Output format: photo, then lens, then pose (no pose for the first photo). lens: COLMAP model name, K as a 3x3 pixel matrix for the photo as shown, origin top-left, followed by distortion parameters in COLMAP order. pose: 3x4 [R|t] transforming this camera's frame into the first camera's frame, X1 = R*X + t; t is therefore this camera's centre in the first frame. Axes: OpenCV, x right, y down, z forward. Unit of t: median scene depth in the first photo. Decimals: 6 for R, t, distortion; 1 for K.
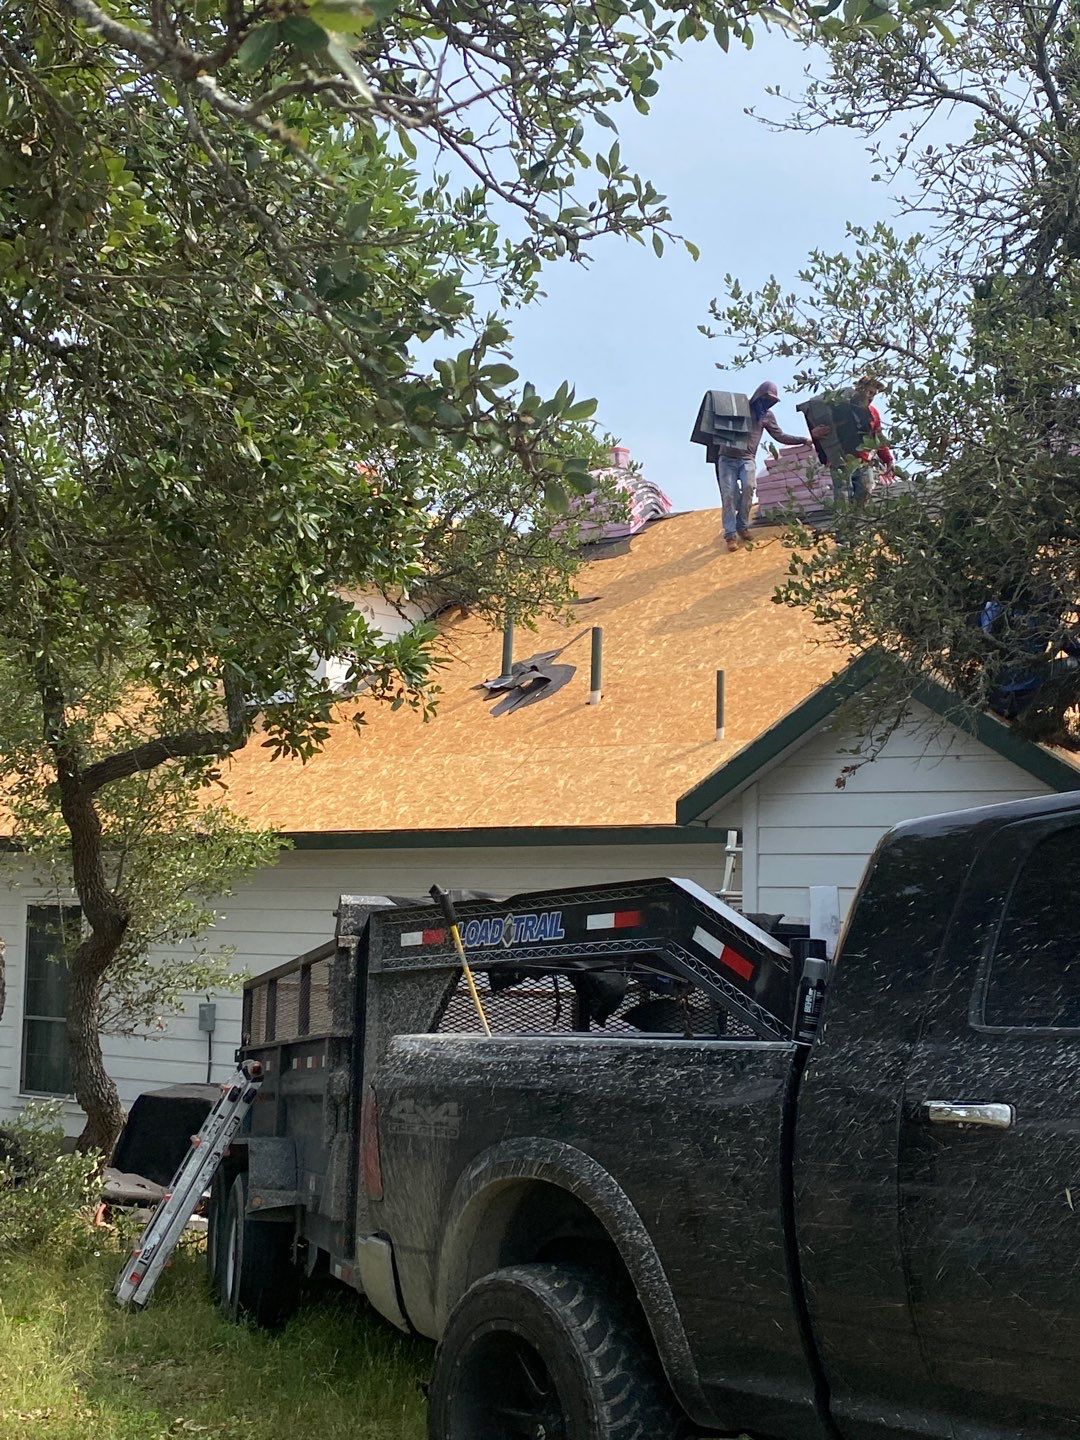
lens RADIAL K [[2036.7, 0, 540.0], [0, 2036.7, 720.0], [0, 0, 1]] dist [0.076994, 0.005478]
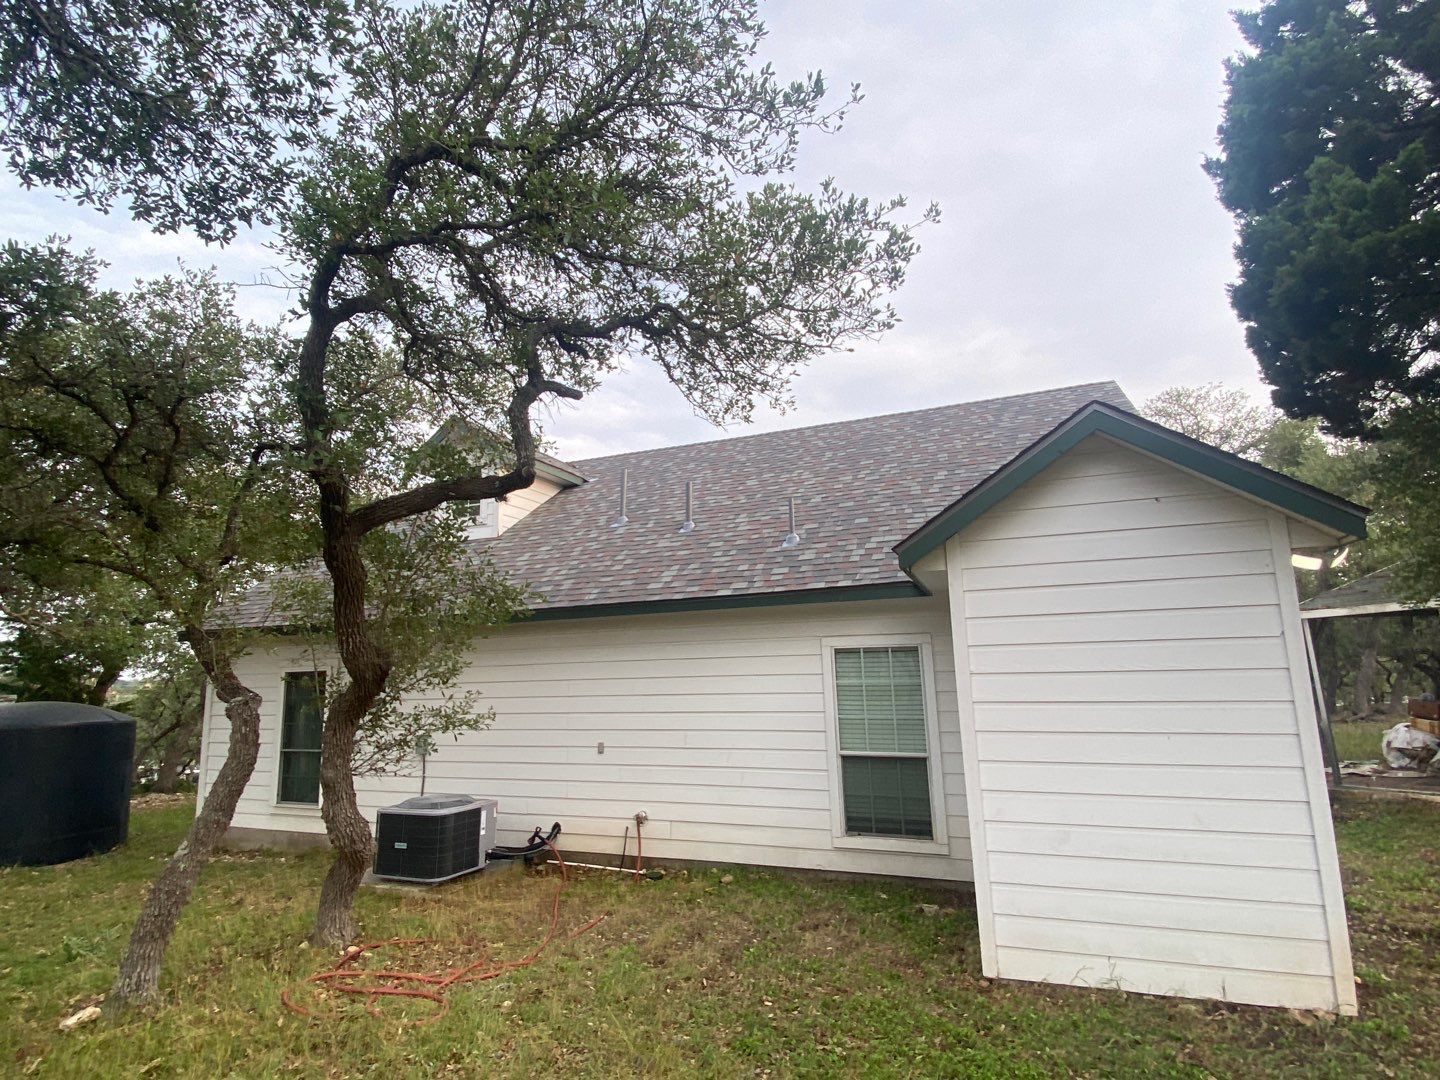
lens RADIAL K [[737.4, 0, 720.0], [0, 737.4, 540.0], [0, 0, 1]] dist [0.031482, -0.029815]
pose [[0.961680, 0.007818, 0.274063, -0.207517], [0.016026, 0.996281, -0.084656, 0.096525], [-0.273706, 0.085804, 0.957978, 0.841295]]
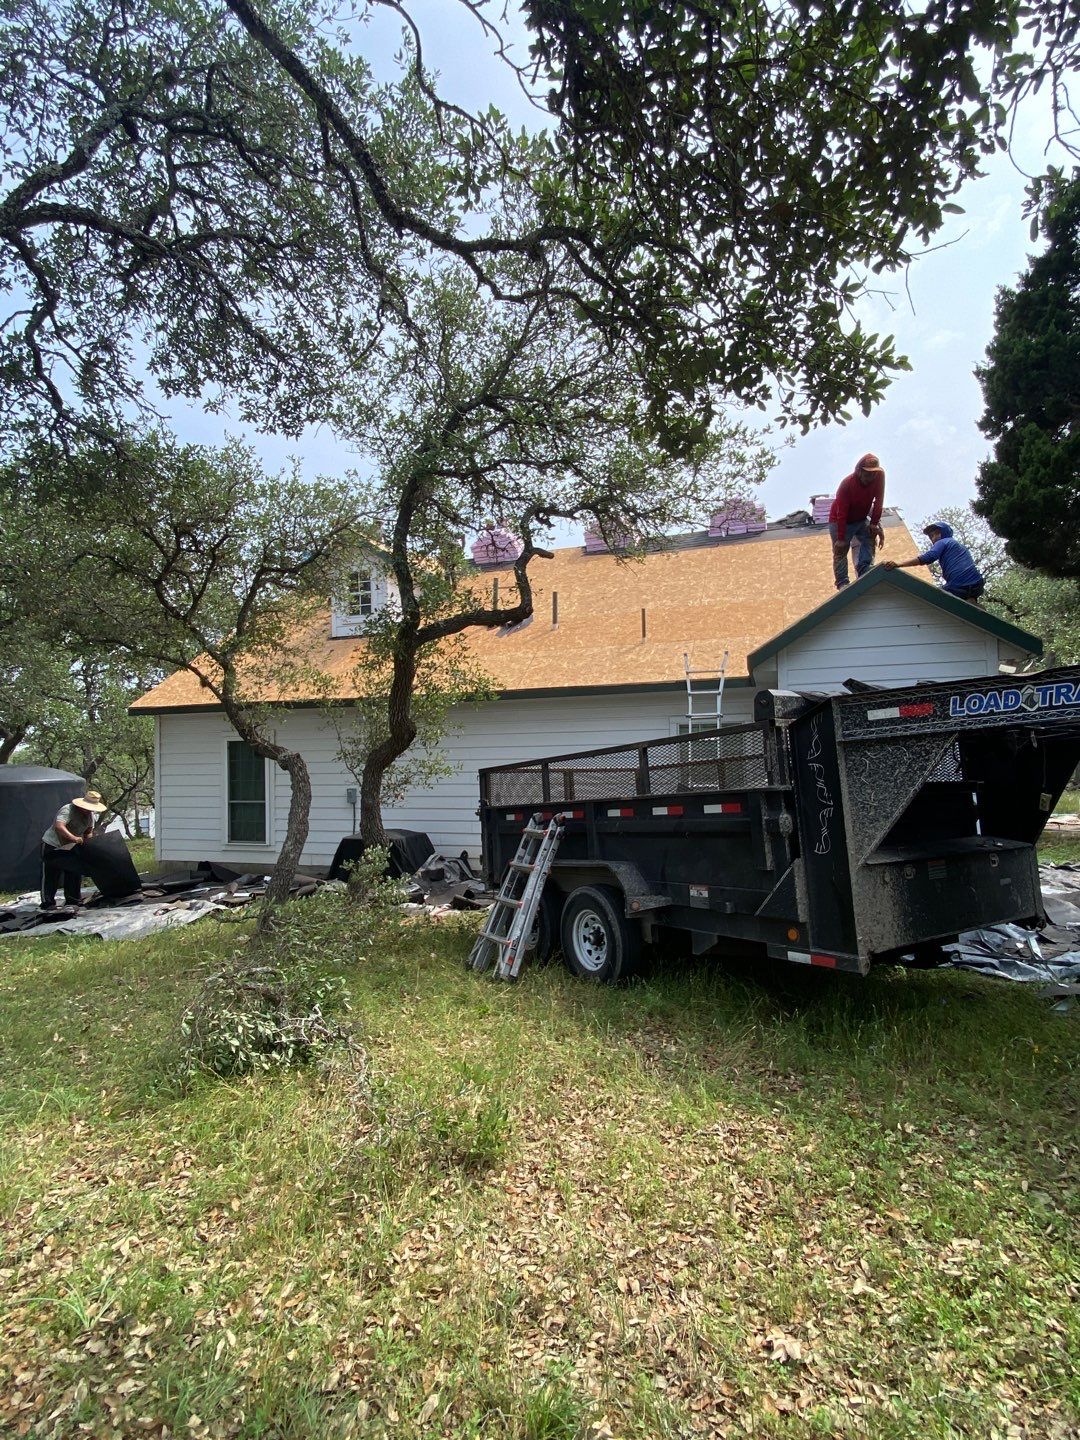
lens RADIAL K [[737.4, 0, 540.0], [0, 737.4, 720.0], [0, 0, 1]] dist [0.031482, -0.029815]
pose [[0.945386, -0.023224, 0.325125, -0.438386], [0.006781, 0.998644, 0.051618, 0.083264], [-0.325883, -0.046594, 0.944261, 0.605935]]
